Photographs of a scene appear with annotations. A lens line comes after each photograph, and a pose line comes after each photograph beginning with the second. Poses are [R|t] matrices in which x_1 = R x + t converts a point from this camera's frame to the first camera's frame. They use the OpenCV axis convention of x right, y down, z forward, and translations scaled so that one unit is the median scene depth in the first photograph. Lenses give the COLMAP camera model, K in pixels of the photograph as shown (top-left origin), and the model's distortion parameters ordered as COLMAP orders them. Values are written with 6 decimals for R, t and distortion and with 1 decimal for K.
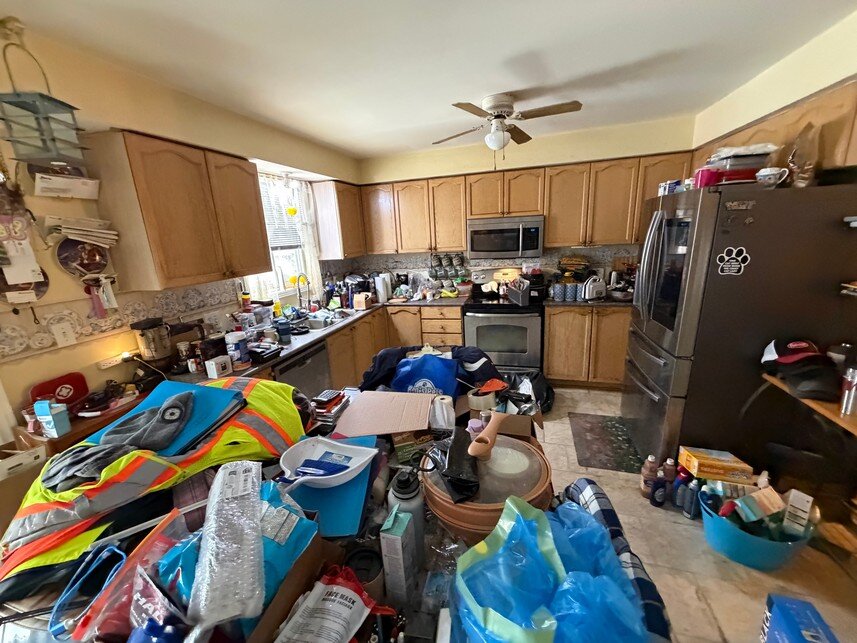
lens RADIAL K [[341.9, 0, 426.6], [0, 341.9, 318.8], [0, 0, 1]] dist [0.000710, -0.000214]
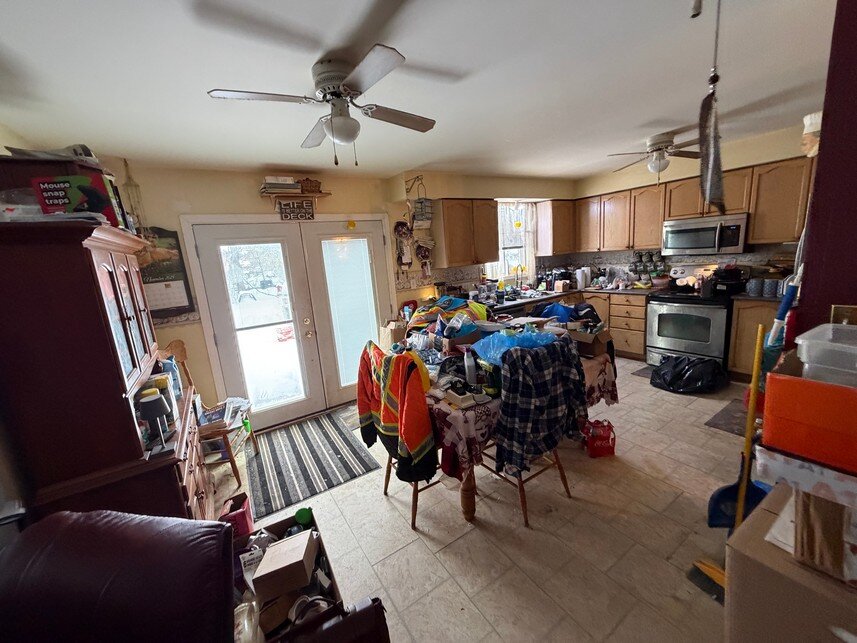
lens RADIAL K [[341.9, 0, 426.8], [0, 341.9, 318.2], [0, 0, 1]] dist [0.000710, -0.000214]
pose [[0.760132, 0.116907, -0.639165, 0.294477], [-0.119030, 0.992089, 0.039901, 0.085746], [0.638773, 0.045750, 0.768034, -0.391699]]
